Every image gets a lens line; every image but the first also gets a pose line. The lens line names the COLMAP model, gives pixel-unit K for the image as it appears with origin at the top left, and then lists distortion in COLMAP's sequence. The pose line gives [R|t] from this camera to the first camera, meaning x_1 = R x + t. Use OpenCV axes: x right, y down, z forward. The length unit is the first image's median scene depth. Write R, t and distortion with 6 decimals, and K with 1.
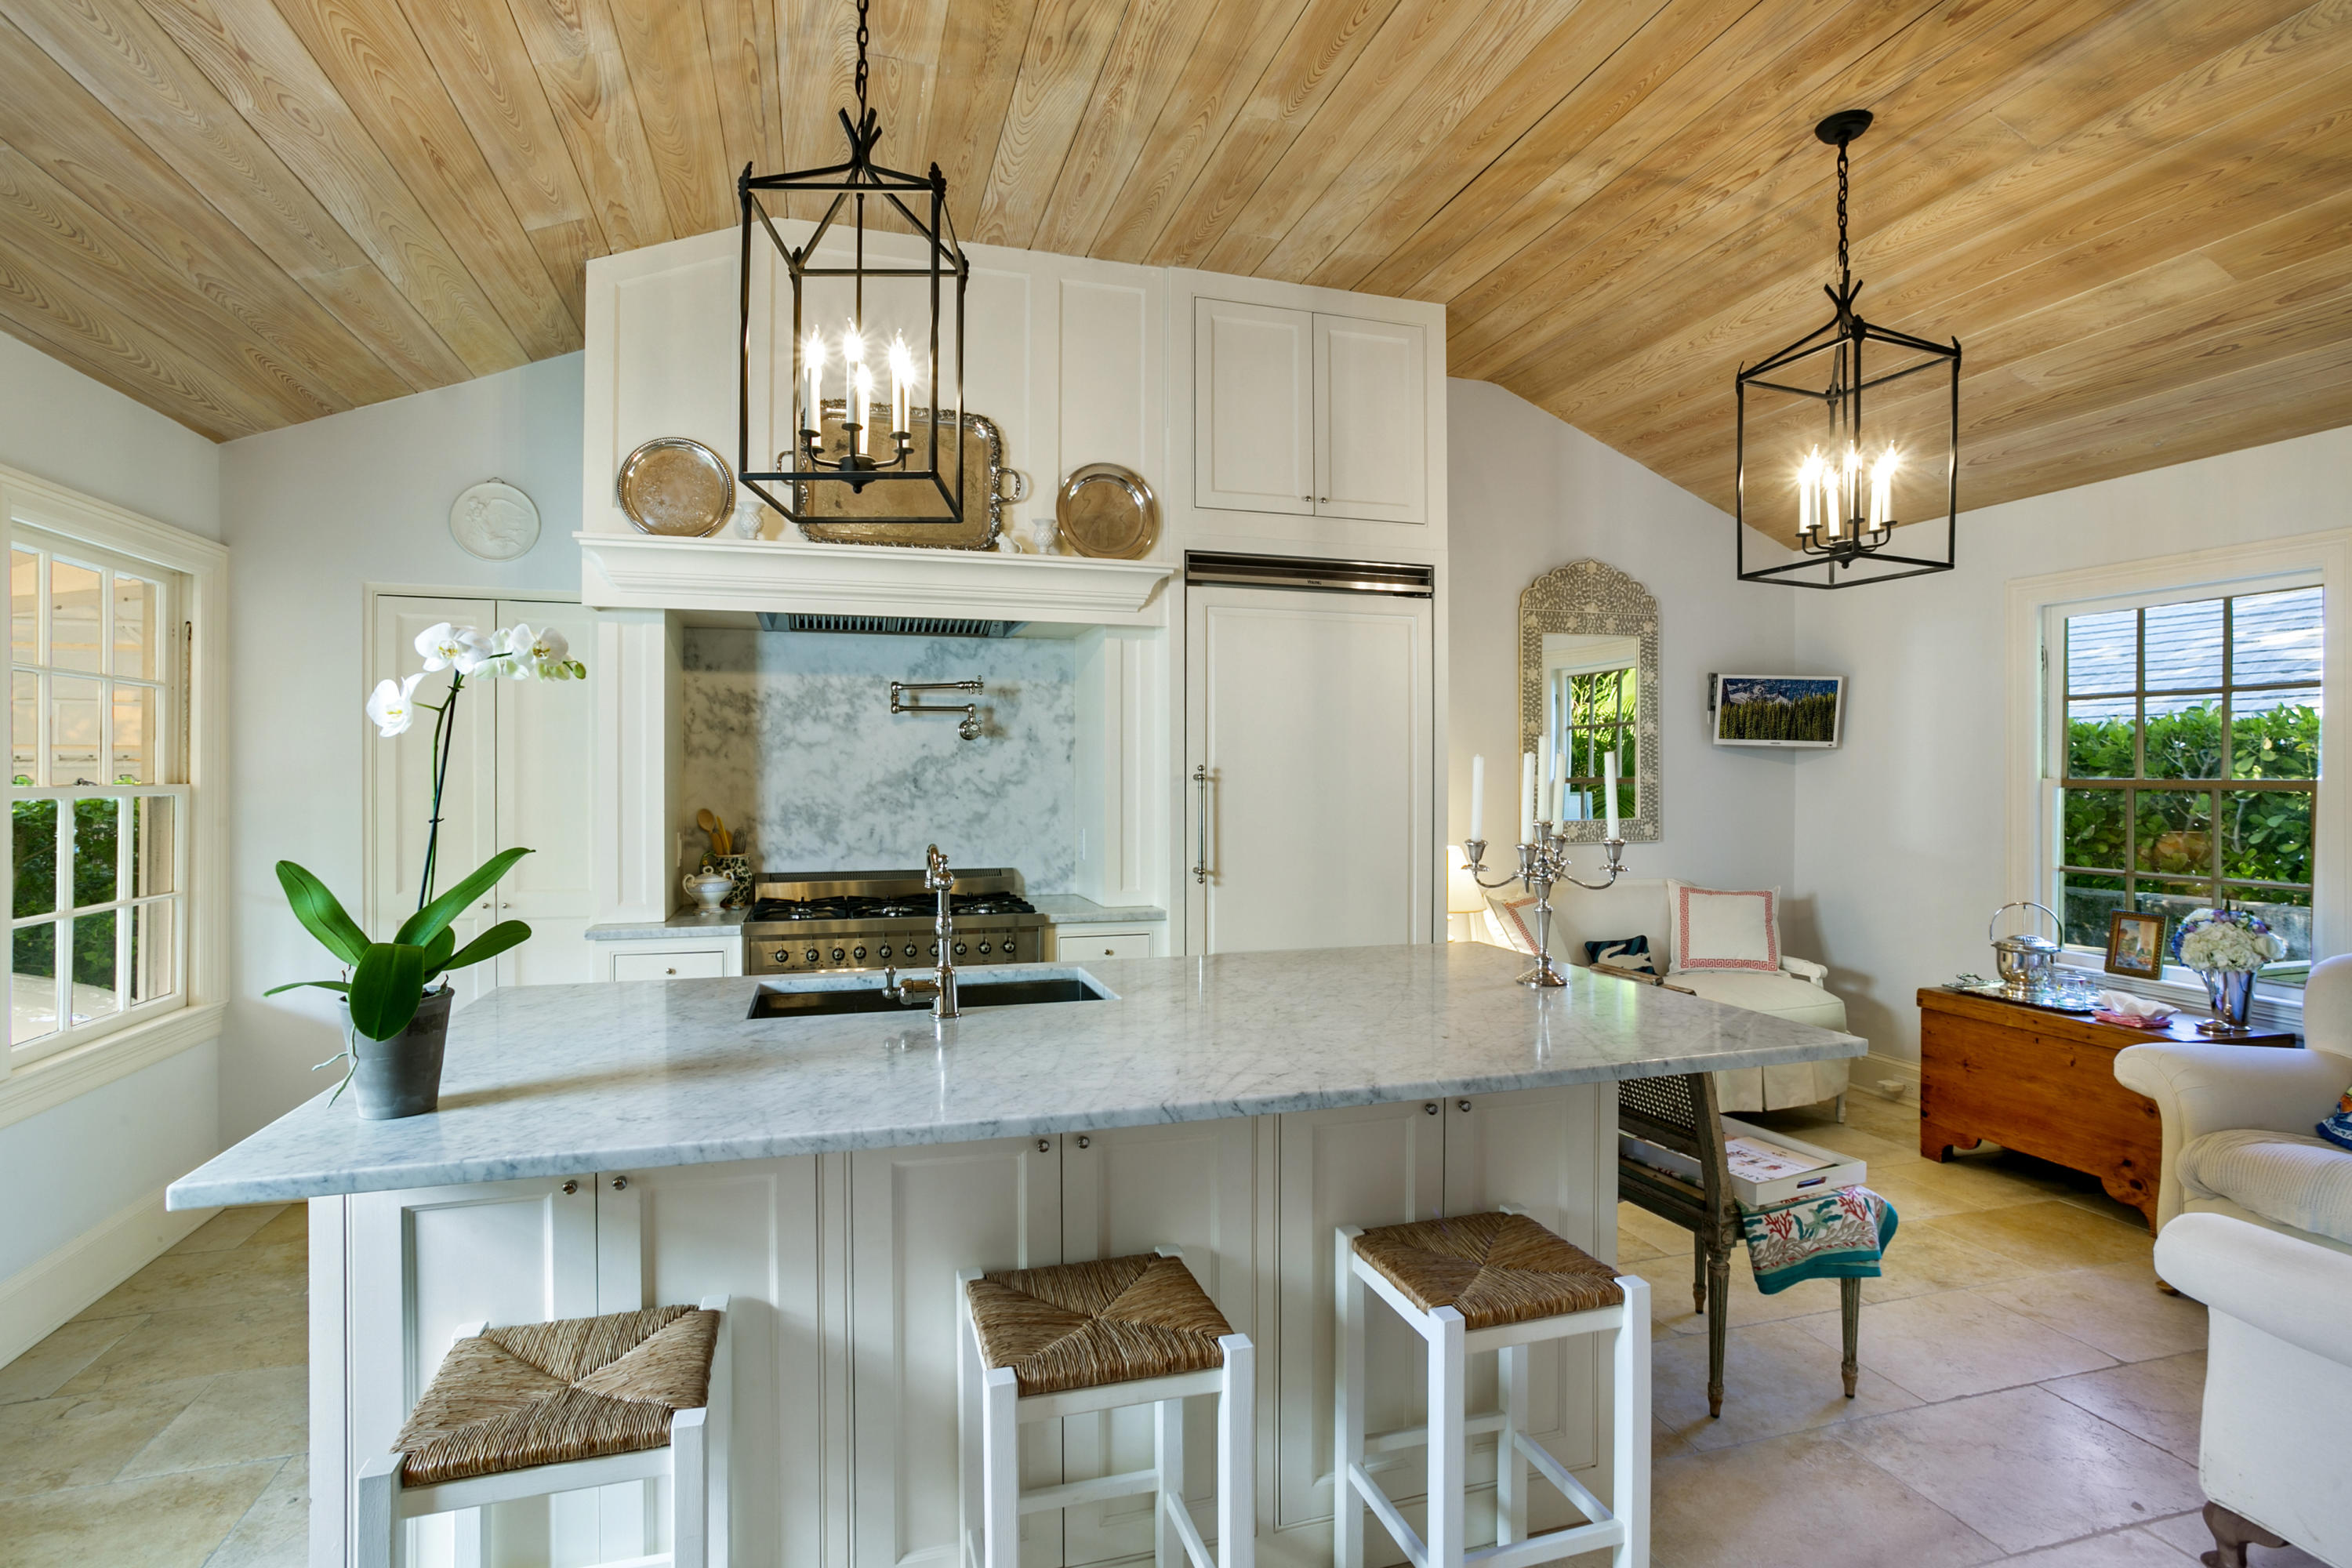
lens RADIAL K [[1136.6, 0, 1156.8], [0, 1136.6, 788.0], [0, 0, 1]] dist [-0.017426, 0.003800]
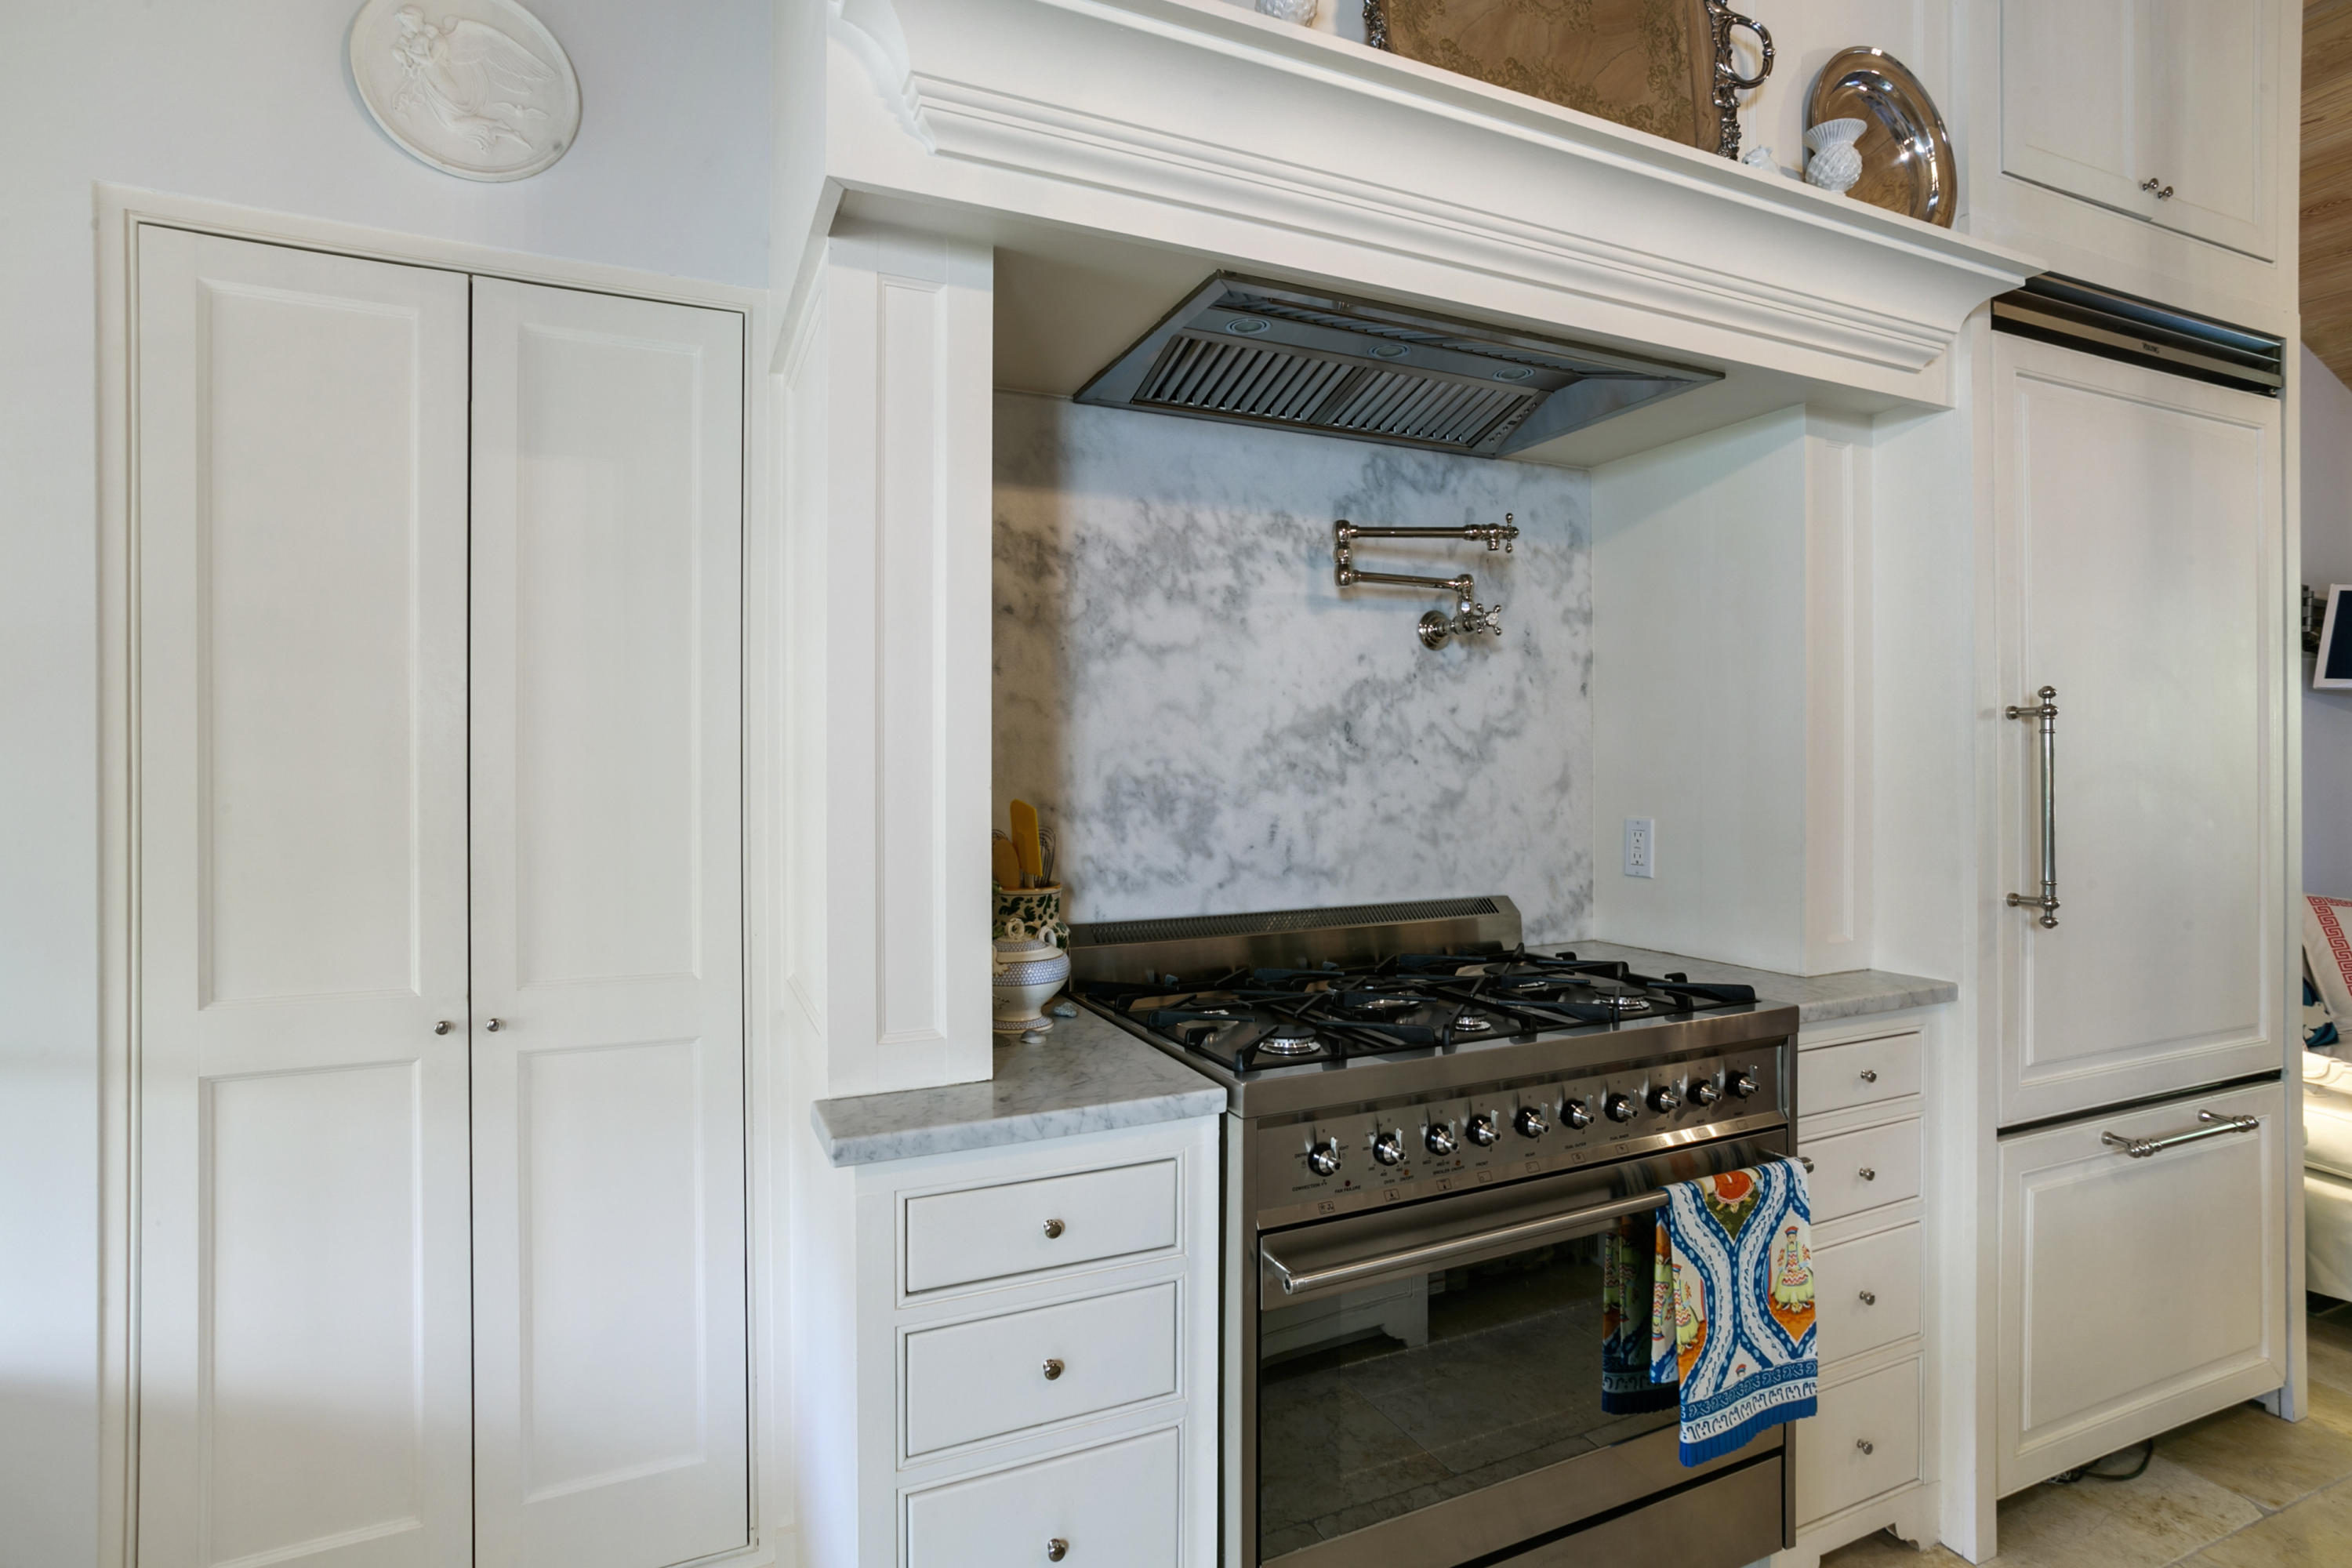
lens RADIAL K [[1136.6, 0, 1180.7], [0, 1136.6, 765.7], [0, 0, 1]] dist [-0.017426, 0.003800]
pose [[0.988678, -0.005330, 0.149956, -0.365794], [0.007647, 0.999860, -0.014875, 0.017518], [-0.149856, 0.015853, 0.988581, 0.524711]]
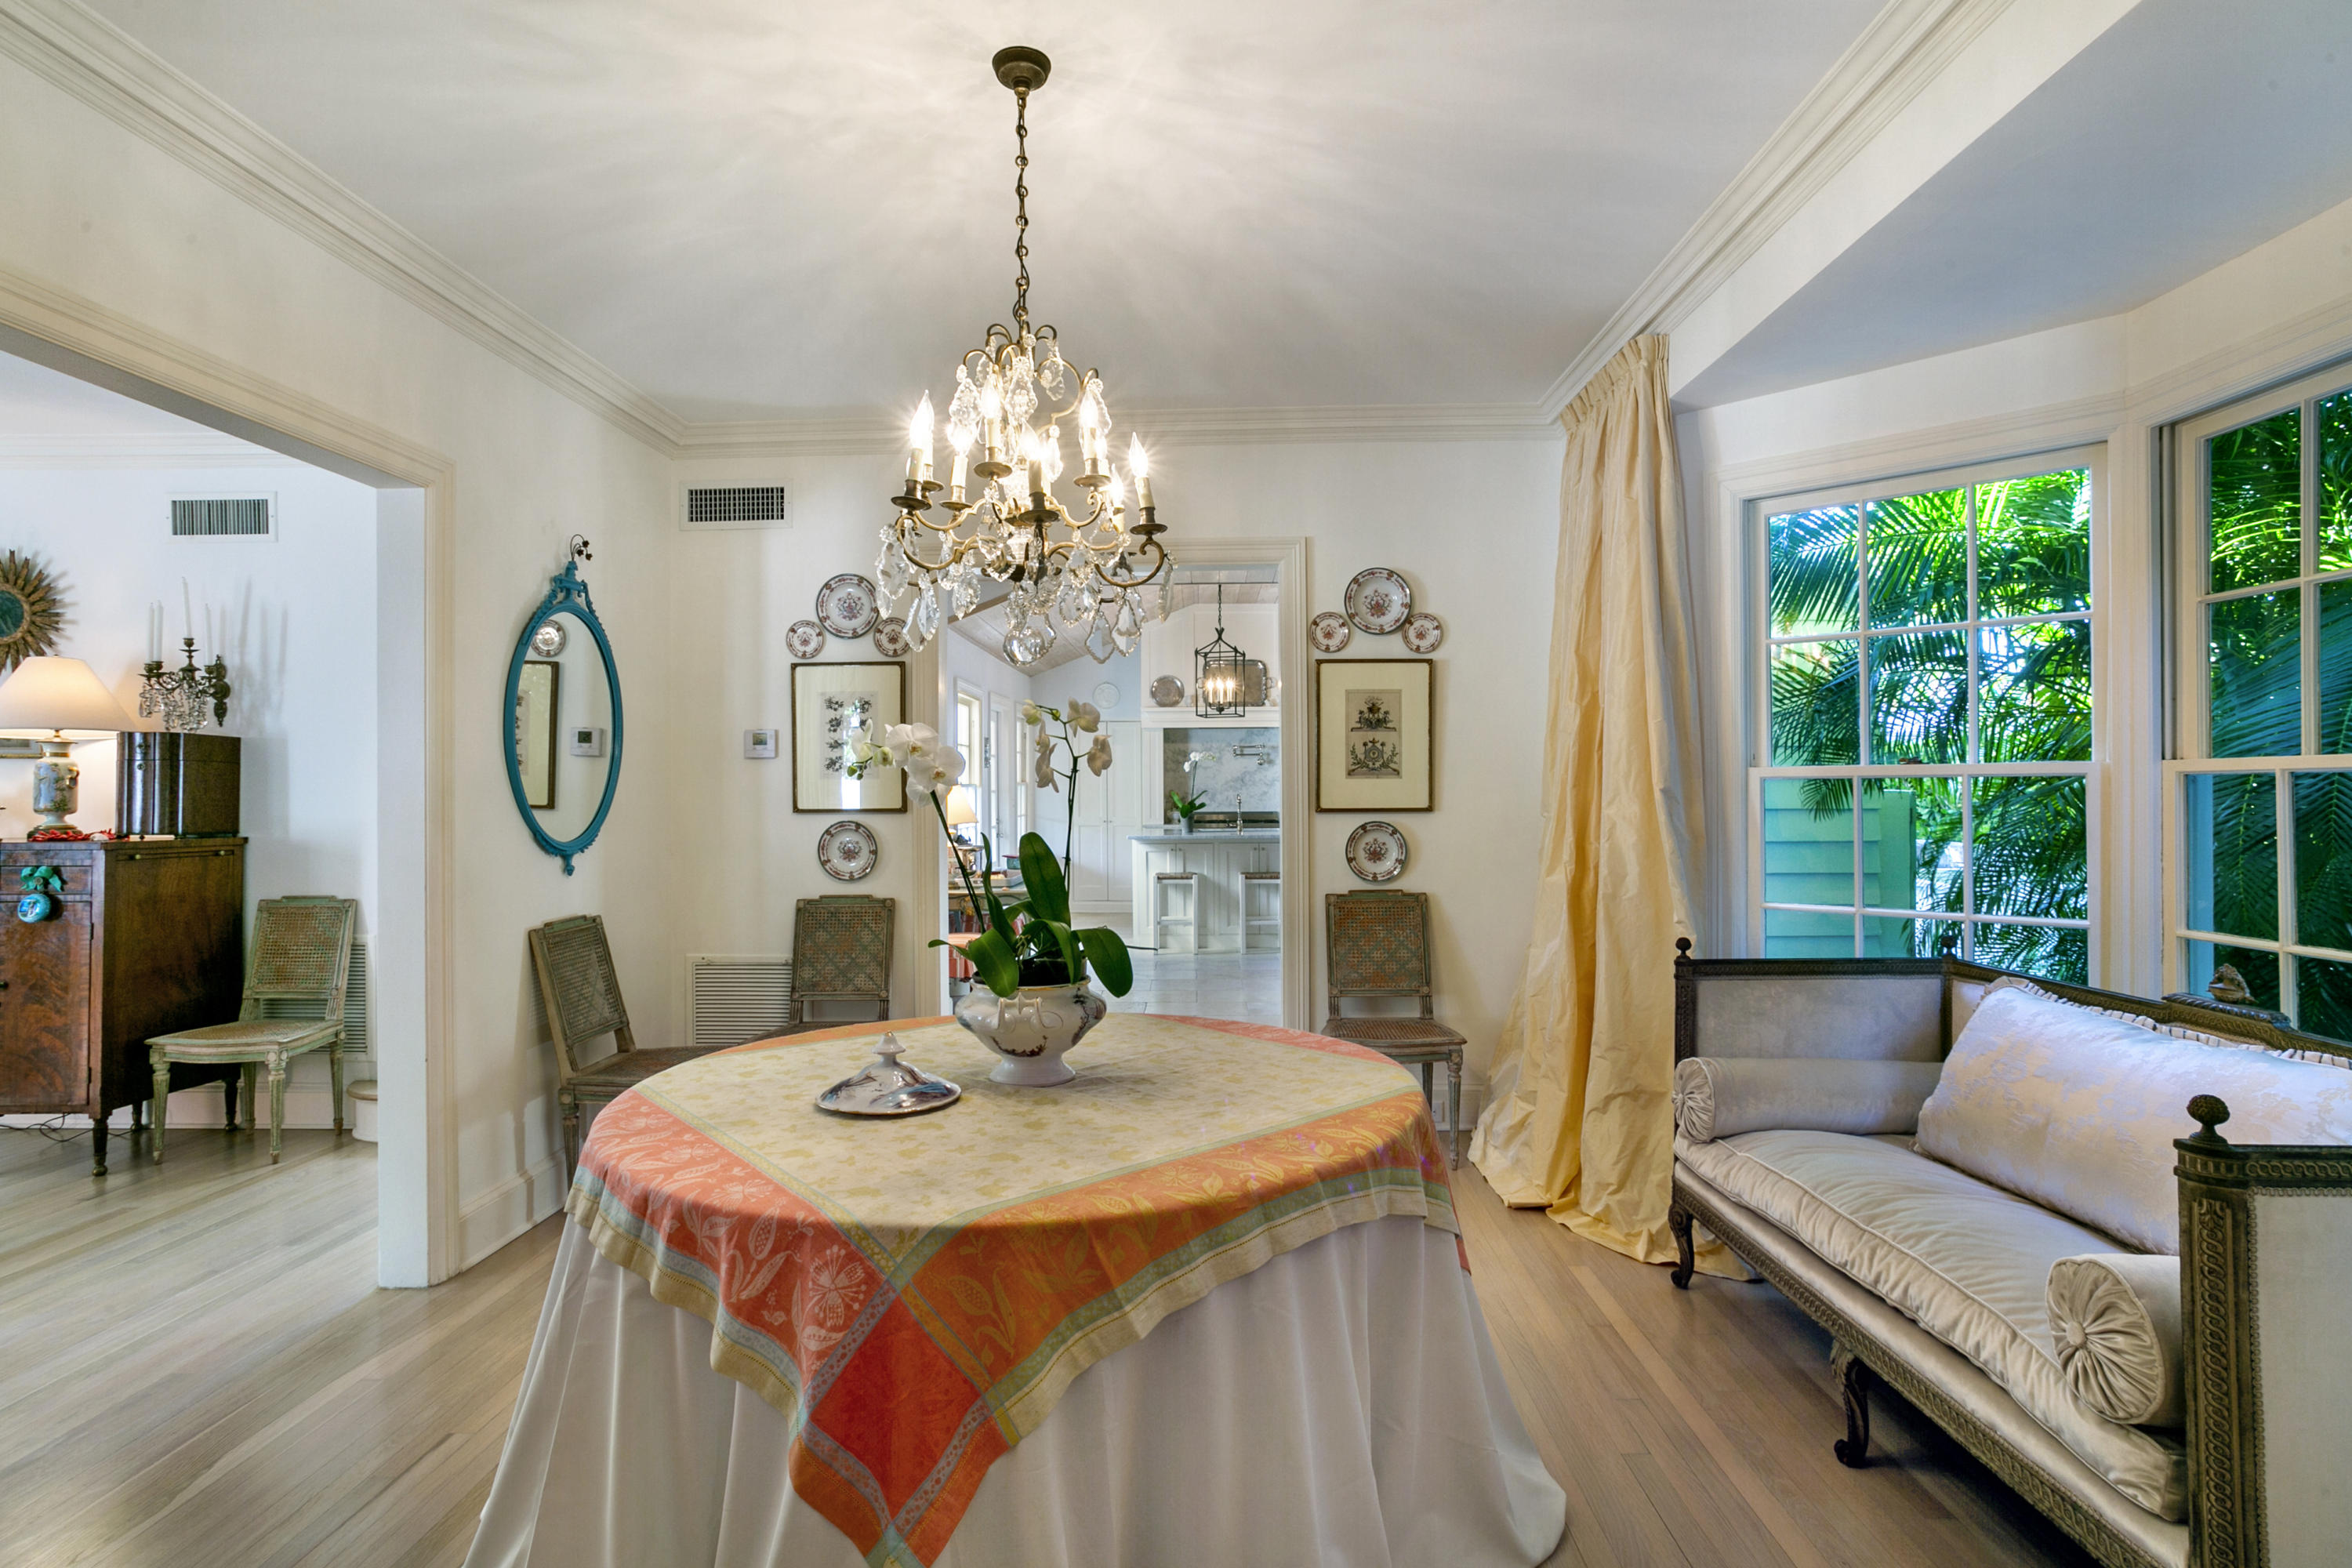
lens RADIAL K [[1136.6, 0, 1179.7], [0, 1136.6, 781.5], [0, 0, 1]] dist [-0.017426, 0.003800]
pose [[0.954641, -0.007365, -0.297670, 0.471826], [0.006014, 0.999967, -0.005454, 0.011402], [0.297700, 0.003416, 0.954653, -1.712060]]
